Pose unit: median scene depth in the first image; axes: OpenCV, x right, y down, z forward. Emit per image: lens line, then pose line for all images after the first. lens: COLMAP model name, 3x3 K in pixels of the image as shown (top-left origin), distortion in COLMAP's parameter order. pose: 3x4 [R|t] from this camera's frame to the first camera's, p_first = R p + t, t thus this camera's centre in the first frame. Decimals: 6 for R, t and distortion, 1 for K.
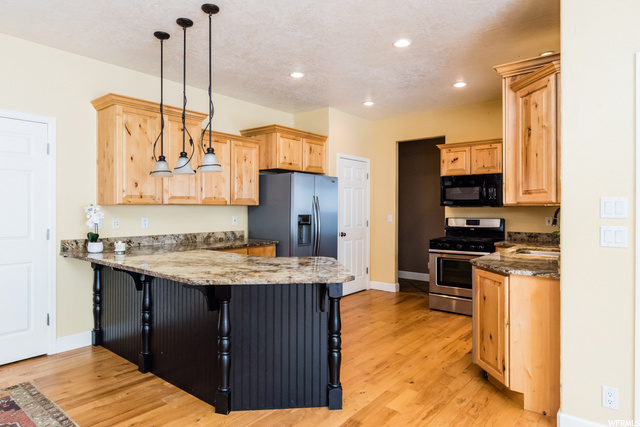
lens RADIAL K [[347.0, 0, 323.2], [0, 347.0, 207.8], [0, 0, 1]] dist [-0.006926, -0.000922]
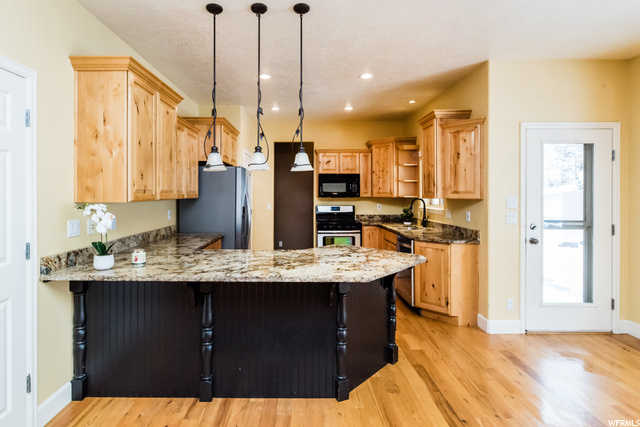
lens RADIAL K [[303.0, 0, 296.7], [0, 303.0, 193.0], [0, 0, 1]] dist [-0.005689, -0.000914]
pose [[0.805007, 0.003549, 0.593254, -0.656270], [-0.002683, 0.999994, -0.002342, -0.027635], [-0.593259, 0.000294, 0.805012, 0.228958]]
